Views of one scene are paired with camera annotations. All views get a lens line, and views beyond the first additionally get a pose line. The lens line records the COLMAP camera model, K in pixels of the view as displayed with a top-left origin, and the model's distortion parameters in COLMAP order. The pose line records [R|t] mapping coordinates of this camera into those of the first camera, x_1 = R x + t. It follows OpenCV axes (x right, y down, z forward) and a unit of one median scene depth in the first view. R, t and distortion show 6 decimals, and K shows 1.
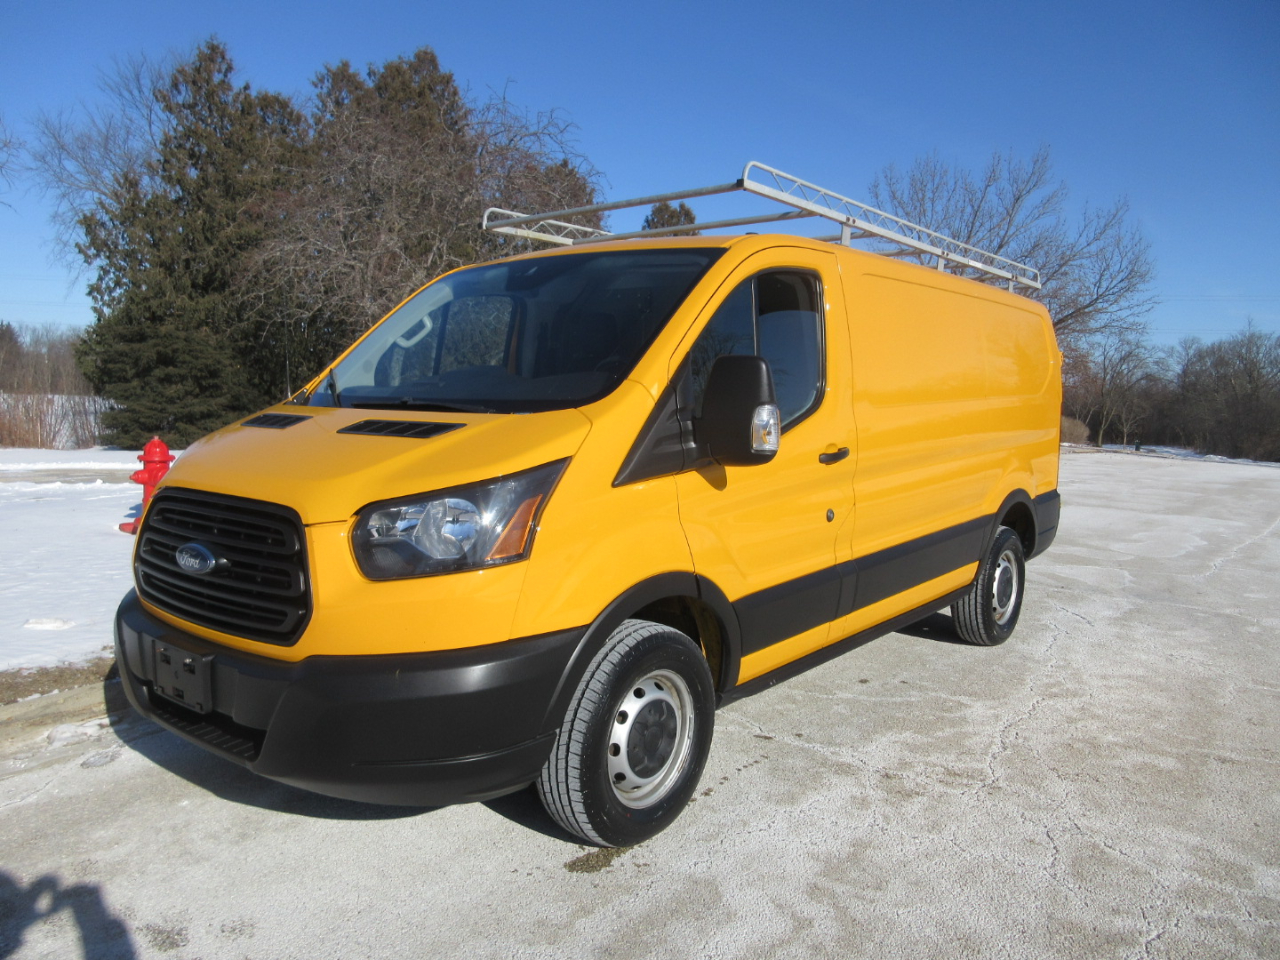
lens RADIAL K [[960.3, 0, 636.9], [0, 960.3, 476.8], [0, 0, 1]] dist [0.004410, 0.005132]
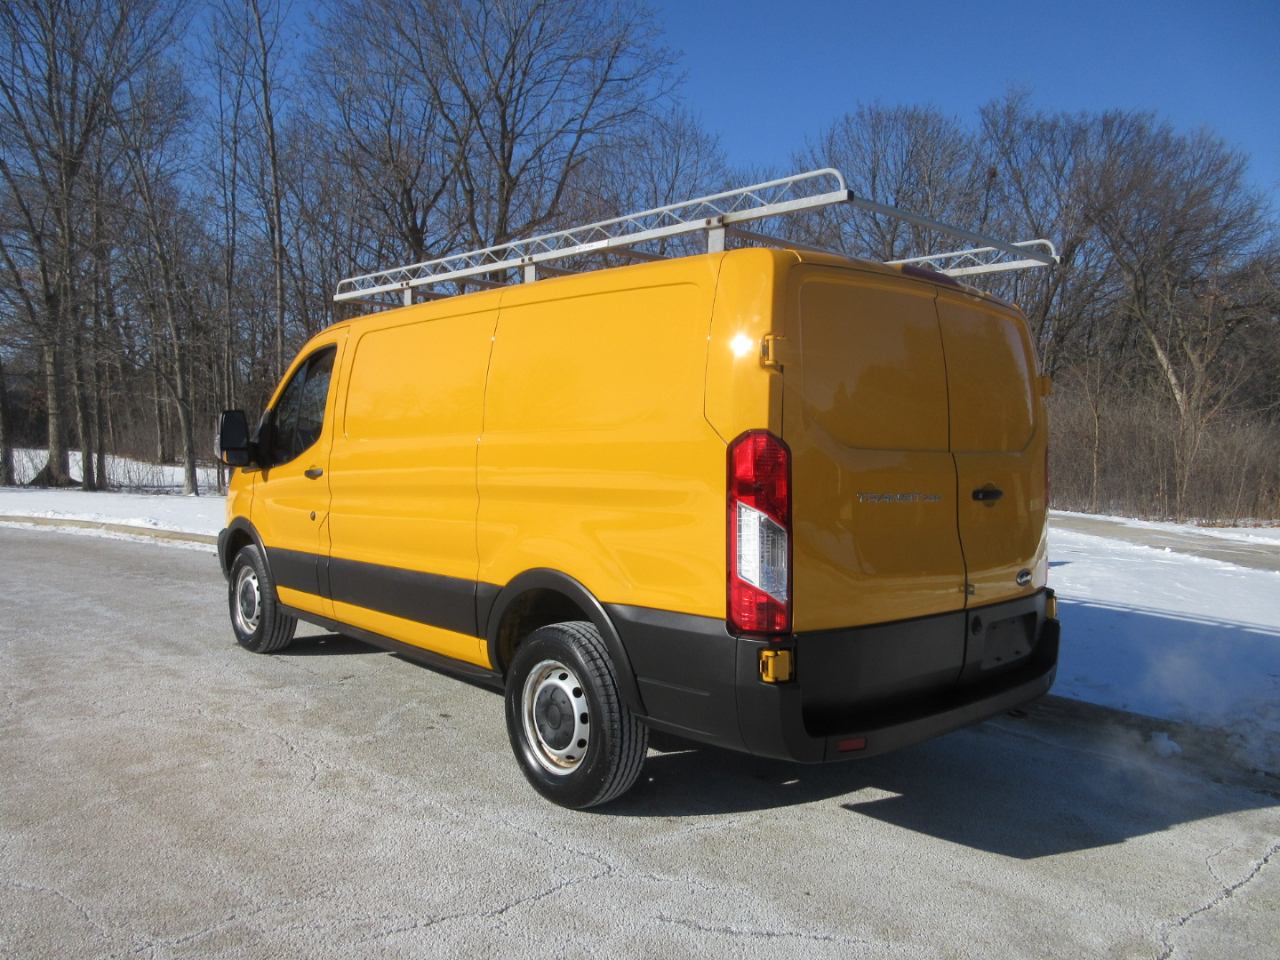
lens RADIAL K [[960.3, 0, 639.7], [0, 960.3, 473.4], [0, 0, 1]] dist [0.004410, 0.005132]
pose [[-0.154743, 0.010131, -0.987903, 0.707803], [-0.112760, 0.993232, 0.027848, -0.053804], [0.981499, 0.115705, -0.152553, 0.783172]]
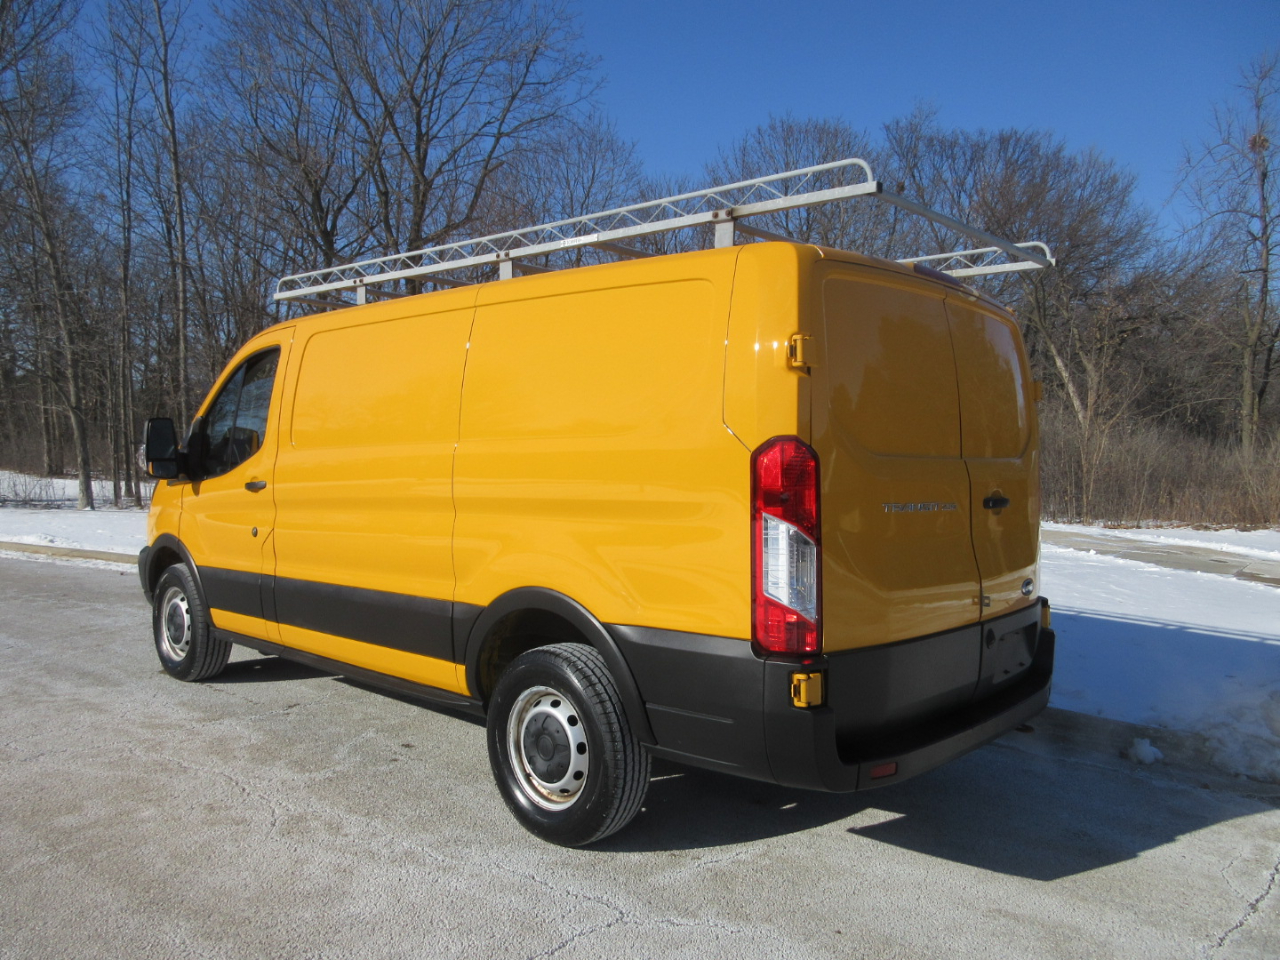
lens RADIAL K [[960.3, 0, 638.6], [0, 960.3, 472.6], [0, 0, 1]] dist [0.004410, 0.005132]
pose [[-0.062406, 0.002112, -0.998049, 0.682954], [-0.106470, 0.994277, 0.008762, -0.049725], [0.992356, 0.106809, -0.061824, 0.740539]]
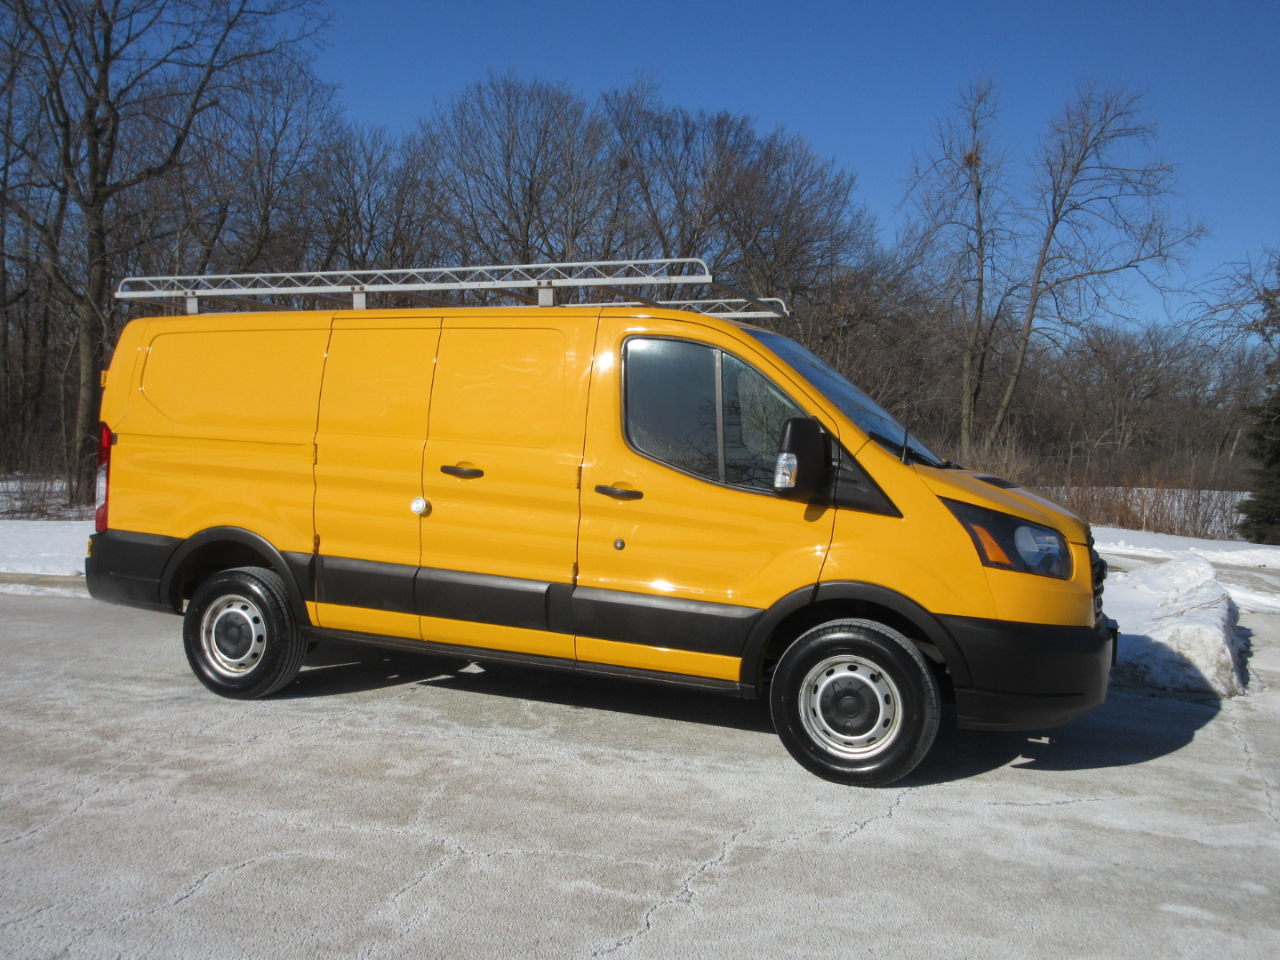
lens RADIAL K [[1105.3, 0, 631.4], [0, 1105.3, 469.2], [0, 0, 1]] dist [0.040253, 0.001234]
pose [[0.261050, 0.003227, -0.965320, 0.847902], [-0.105490, 0.994101, -0.025205, -0.014952], [0.959544, 0.108411, 0.259851, 0.419809]]
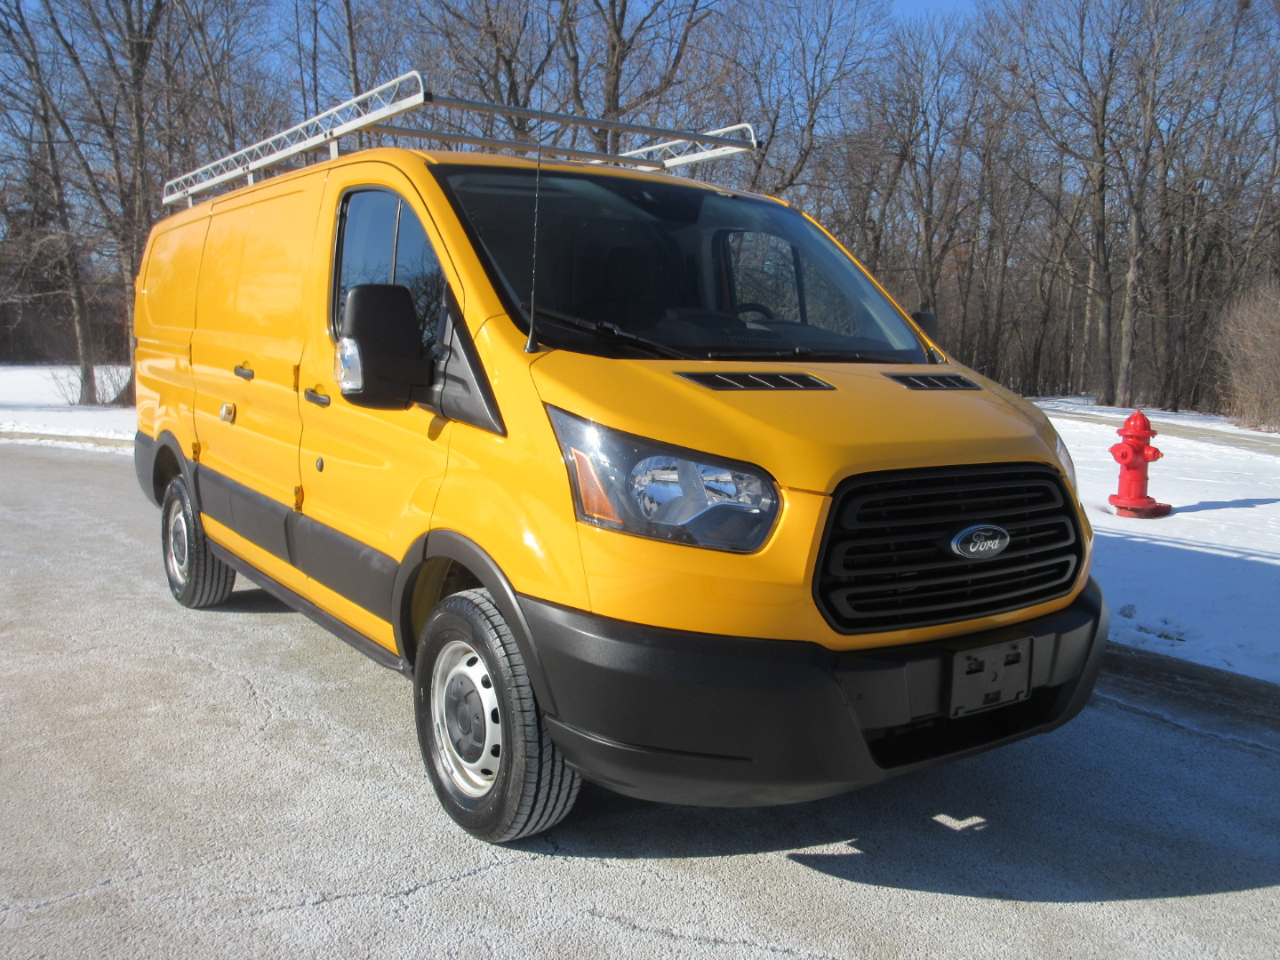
lens RADIAL K [[1103.6, 0, 635.3], [0, 1103.6, 477.6], [0, 0, 1]] dist [0.030050, 0.002412]
pose [[-0.296684, 0.082671, -0.951391, 0.663555], [-0.105488, 0.987312, 0.118688, -0.053651], [0.949132, 0.135573, -0.284199, 0.845936]]
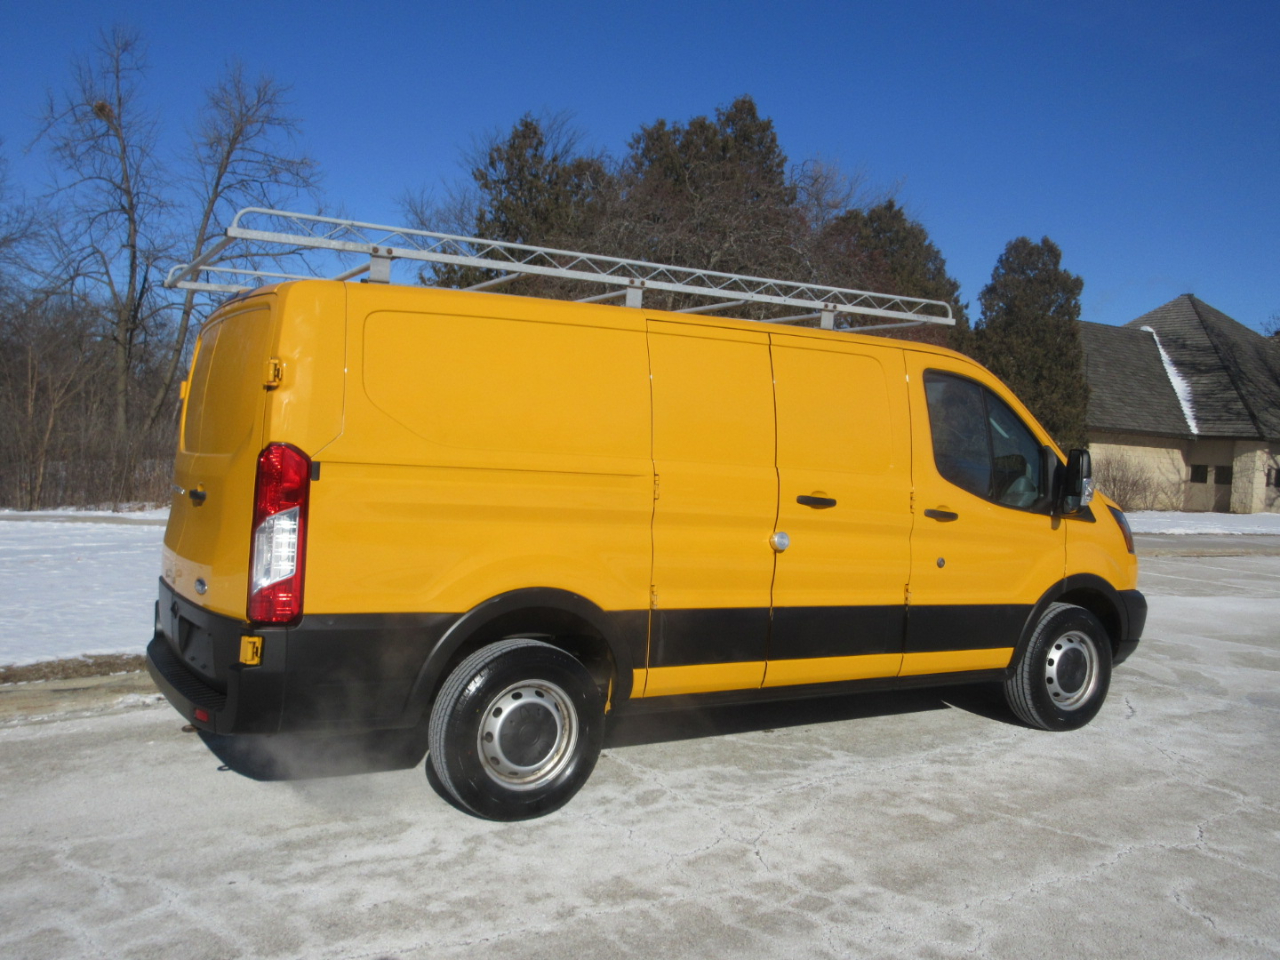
lens RADIAL K [[1103.6, 0, 633.0], [0, 1103.6, 470.3], [0, 0, 1]] dist [0.030050, 0.002412]
pose [[0.932190, 0.011708, -0.361781, 0.315197], [-0.039131, 0.996879, -0.068568, 0.009687], [0.359849, 0.078076, 0.929738, -0.120201]]
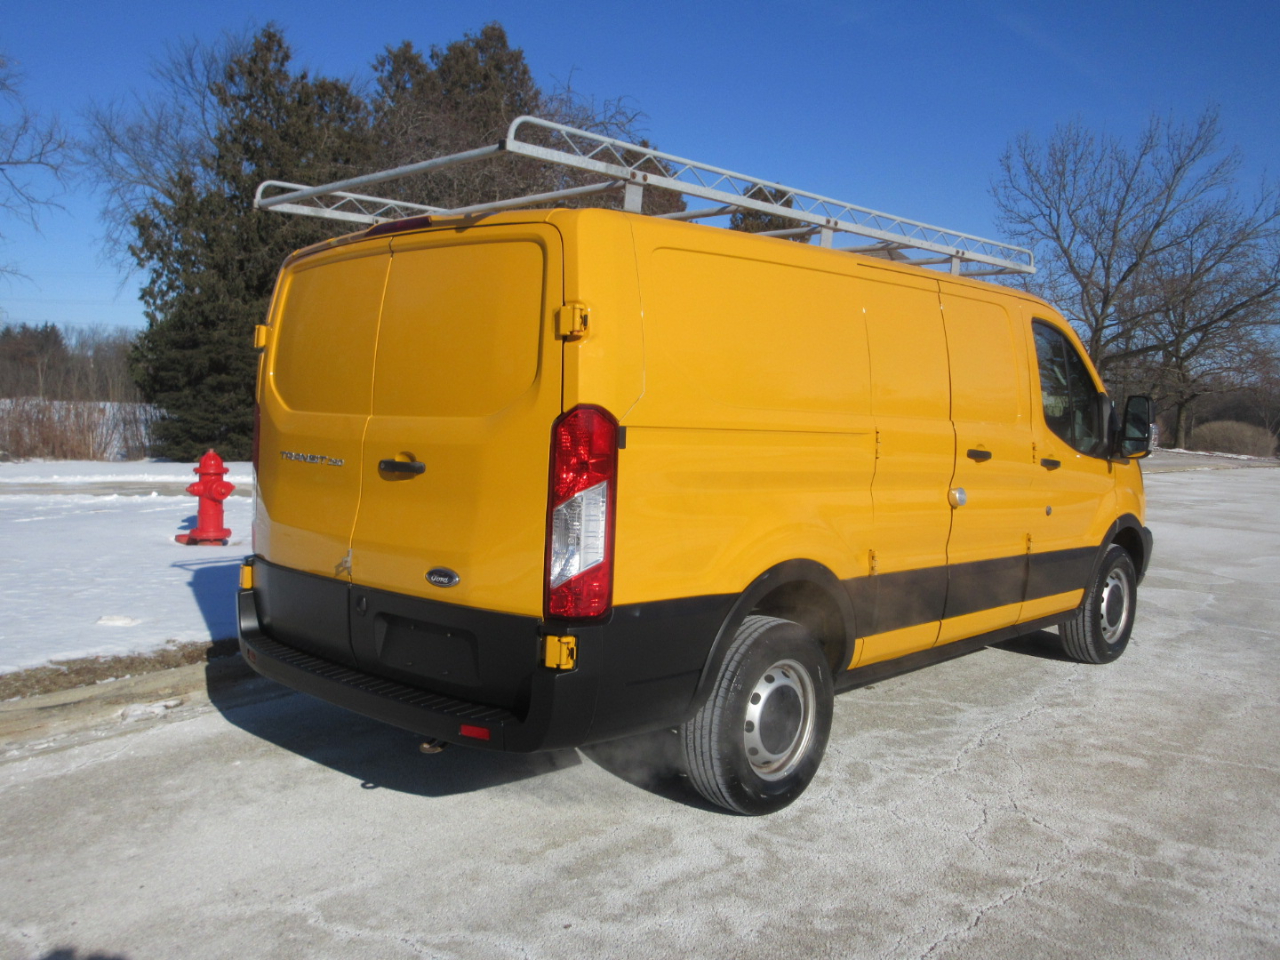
lens RADIAL K [[1103.6, 0, 630.8], [0, 1103.6, 475.4], [0, 0, 1]] dist [0.030050, 0.002412]
pose [[0.995250, 0.002447, -0.097324, 0.056768], [-0.004046, 0.999860, -0.016238, 0.002862], [0.097270, 0.016554, 0.995120, -0.125693]]
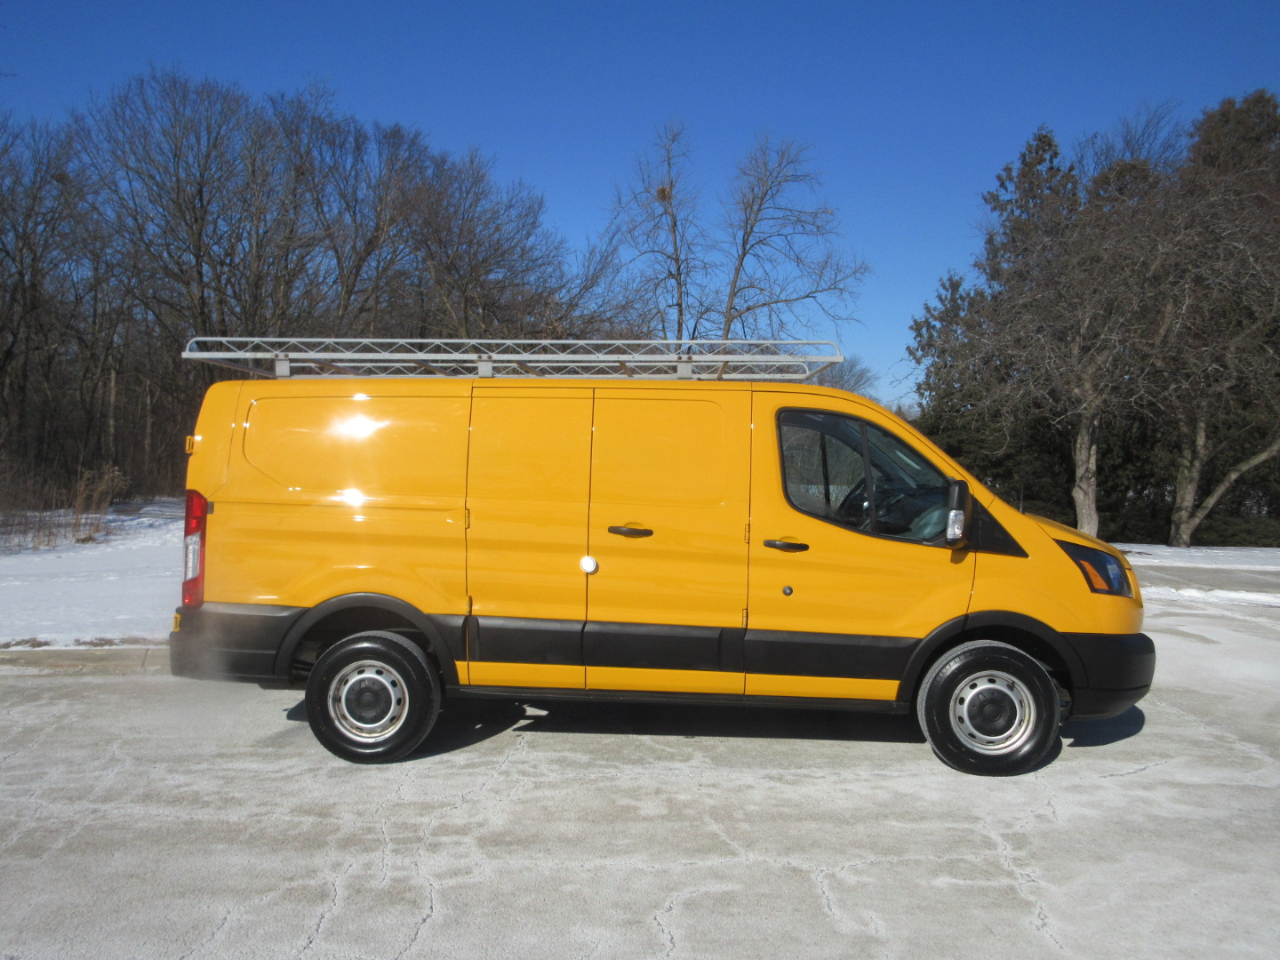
lens RADIAL K [[1103.6, 0, 637.8], [0, 1103.6, 468.2], [0, 0, 1]] dist [0.030050, 0.002412]
pose [[0.581015, -0.010212, -0.813829, 0.773192], [-0.067647, 0.995856, -0.060792, -0.017148], [0.811077, 0.090374, 0.577916, 0.080330]]
